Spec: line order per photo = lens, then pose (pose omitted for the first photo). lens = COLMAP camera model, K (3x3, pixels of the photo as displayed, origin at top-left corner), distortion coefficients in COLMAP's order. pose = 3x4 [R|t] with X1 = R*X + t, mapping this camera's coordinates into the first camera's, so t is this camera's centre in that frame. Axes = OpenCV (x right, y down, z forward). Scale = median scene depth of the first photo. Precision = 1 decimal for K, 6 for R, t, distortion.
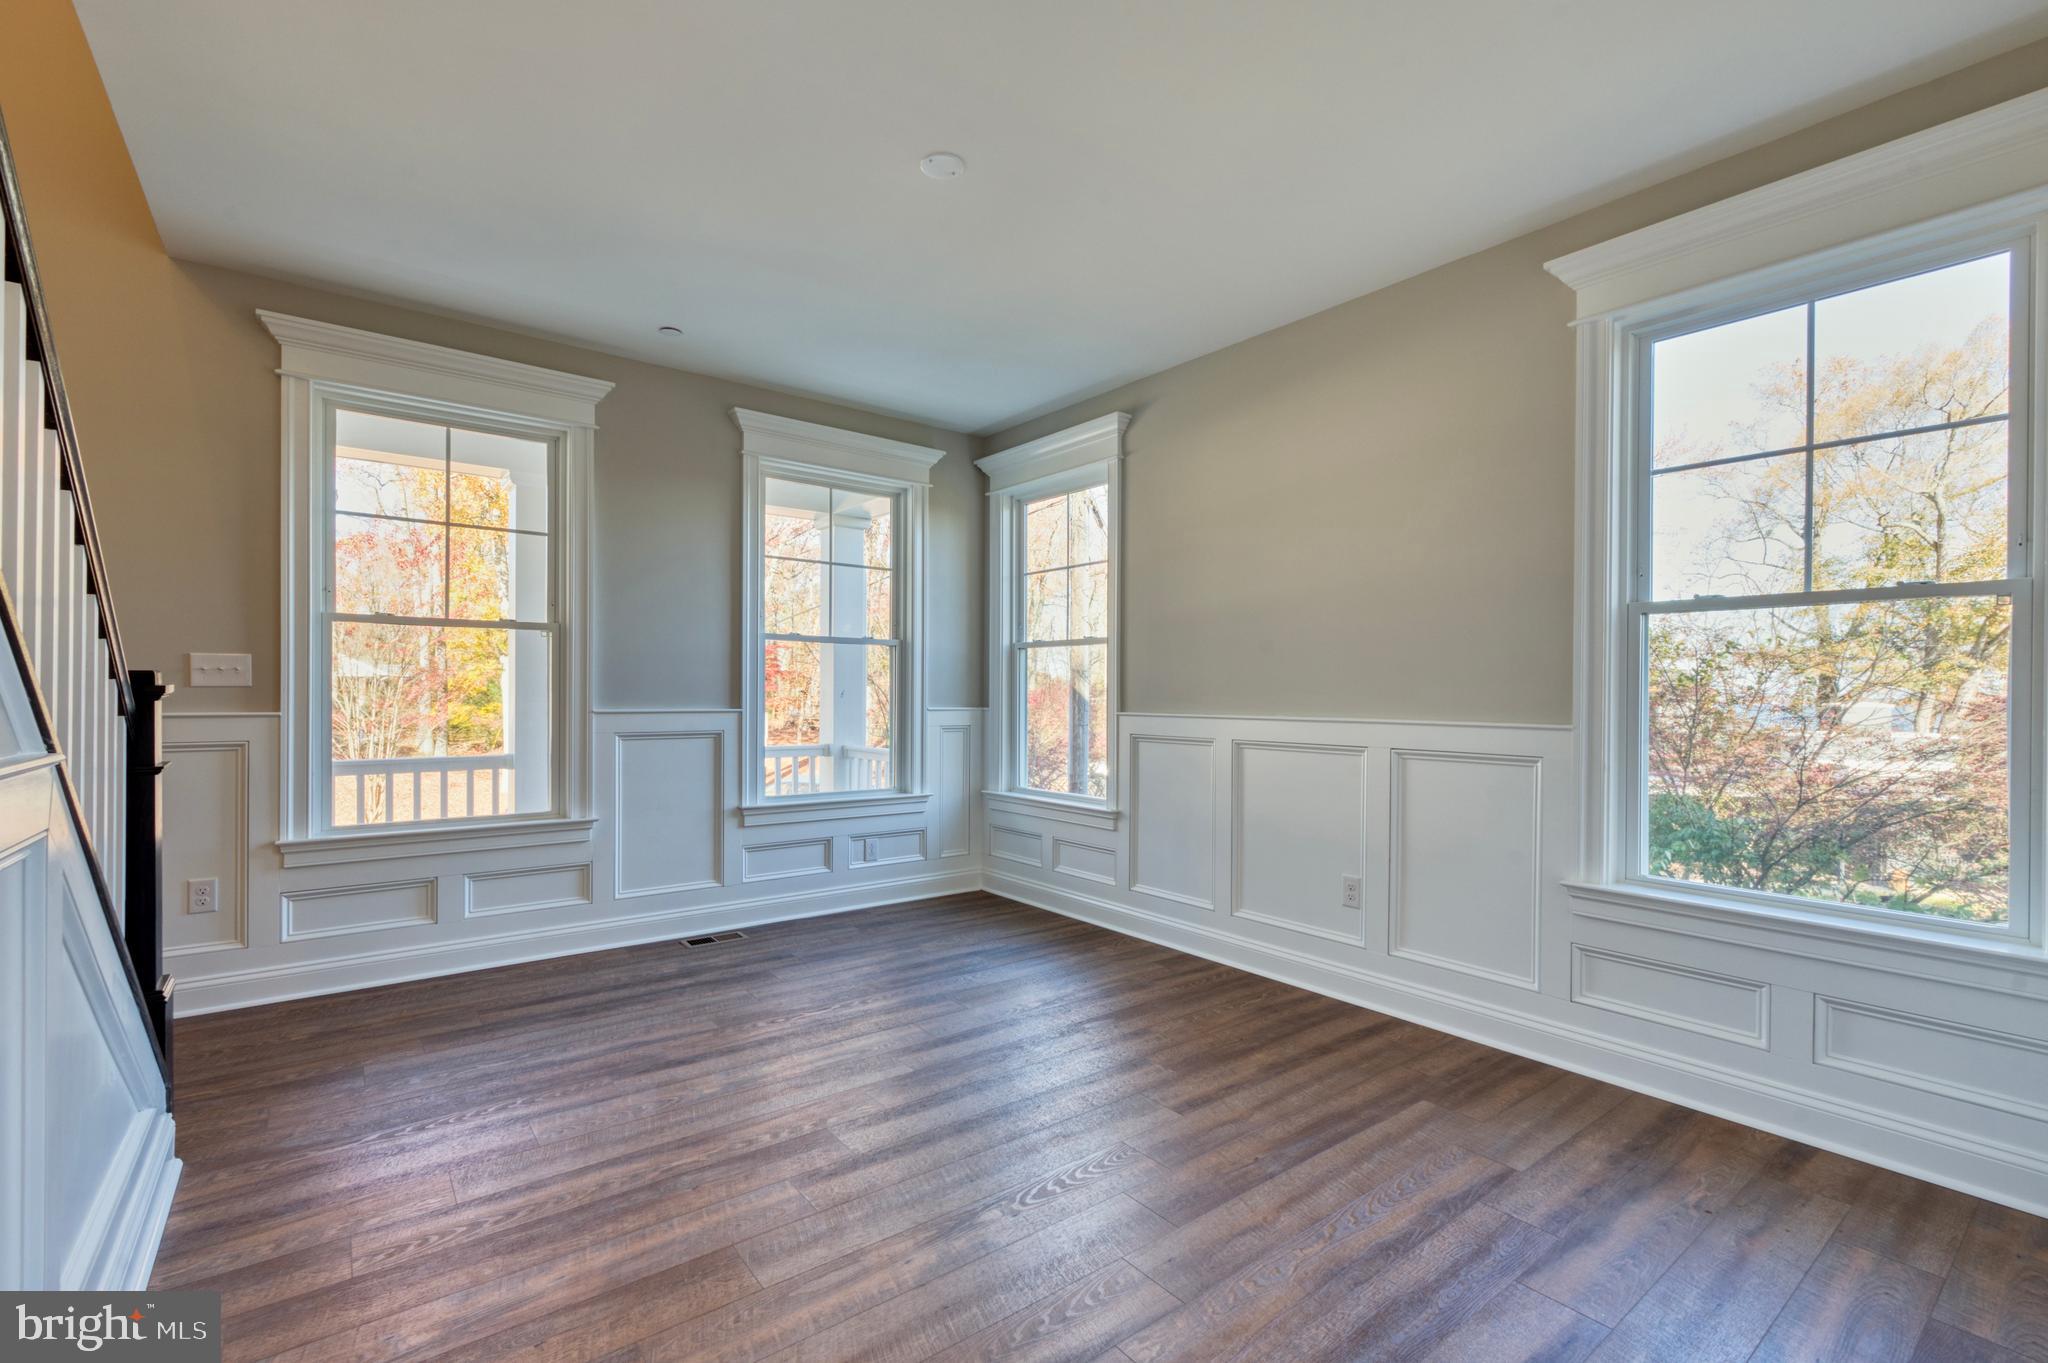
lens RADIAL K [[891.1, 0, 1023.7], [0, 891.1, 693.8], [0, 0, 1]] dist [0.001100, -0.000093]
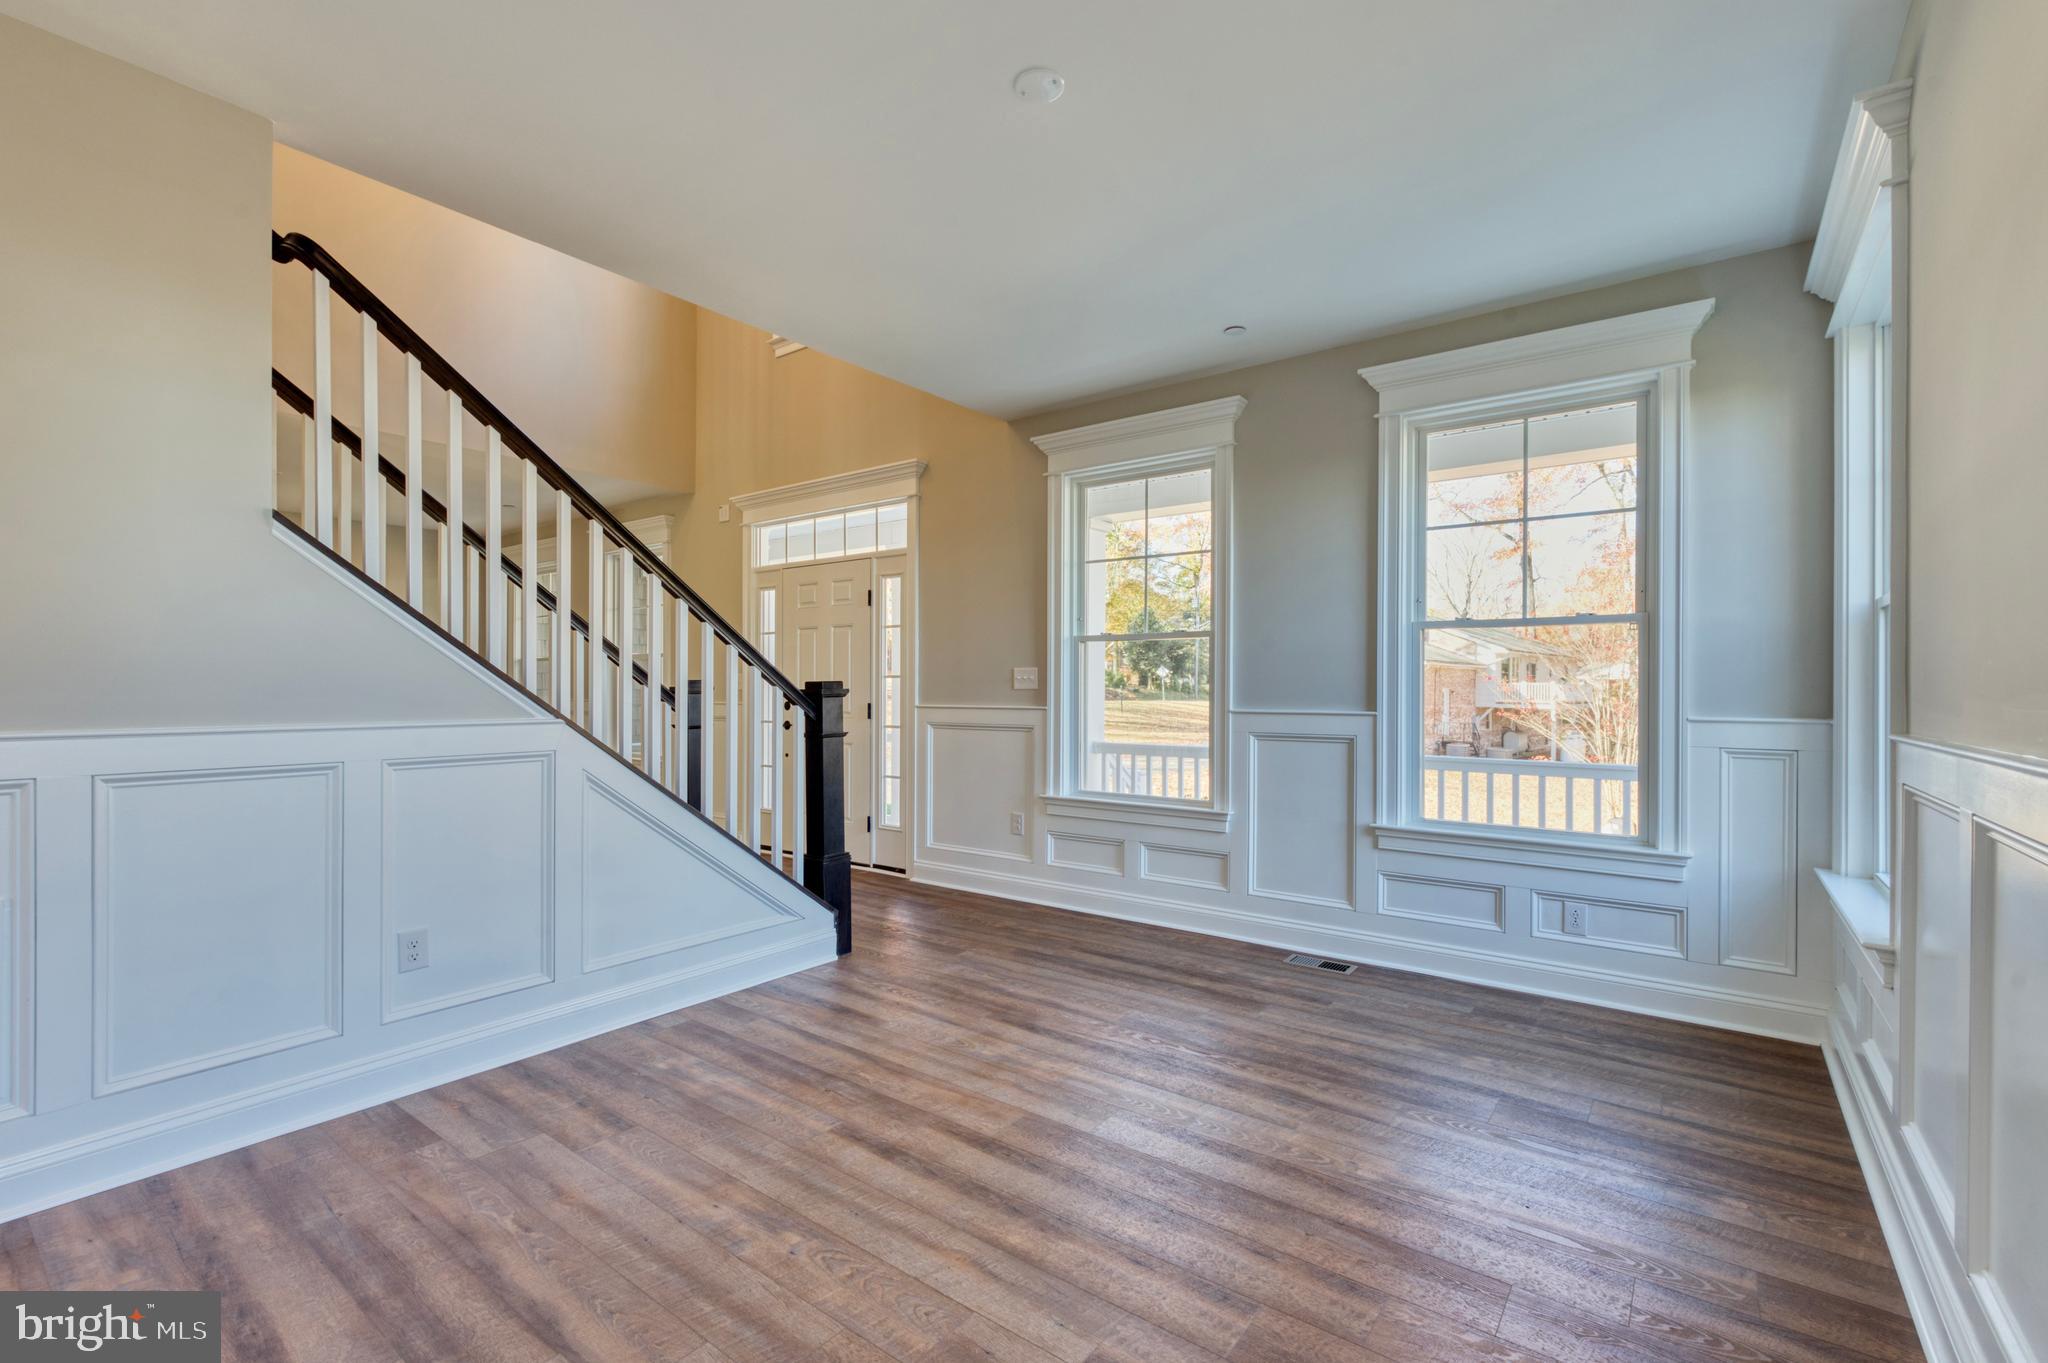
lens RADIAL K [[895.5, 0, 1035.8], [0, 895.5, 685.4], [0, 0, 1]] dist [0.002251, -0.000067]
pose [[0.263411, -0.009508, -0.964637, 0.480105], [-0.000996, 0.999948, -0.010128, 0.000493], [0.964683, 0.003629, 0.263388, 0.495124]]
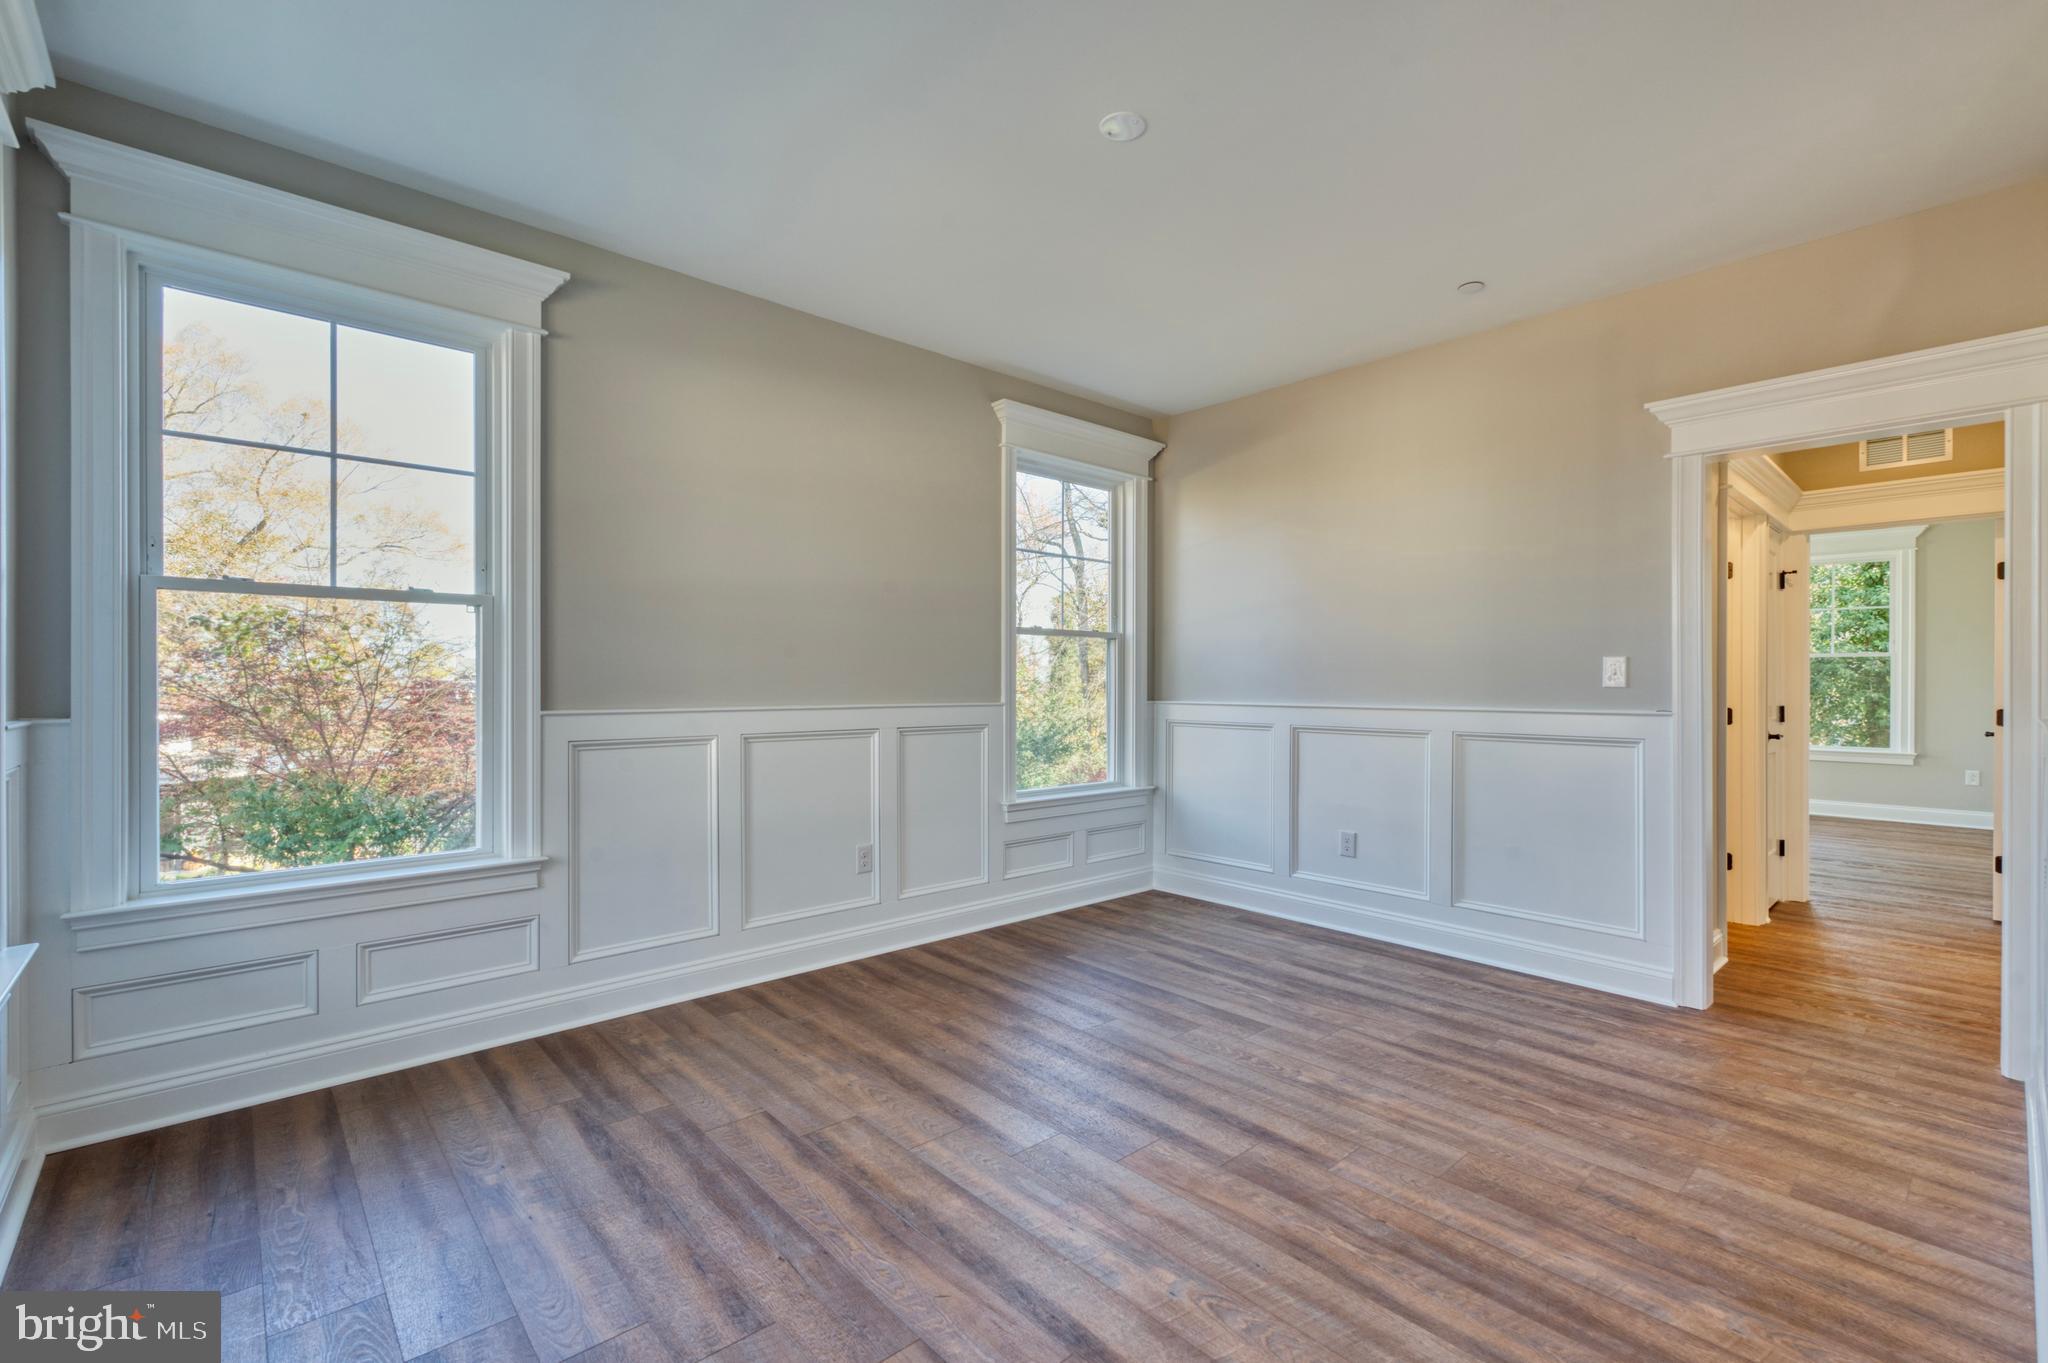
lens RADIAL K [[895.5, 0, 1035.8], [0, 895.5, 685.4], [0, 0, 1]] dist [0.002251, -0.000067]
pose [[-0.078074, -0.010125, 0.996896, -0.659804], [0.000241, 0.999948, 0.010175, -0.006939], [-0.996948, 0.001035, -0.078068, 0.746448]]
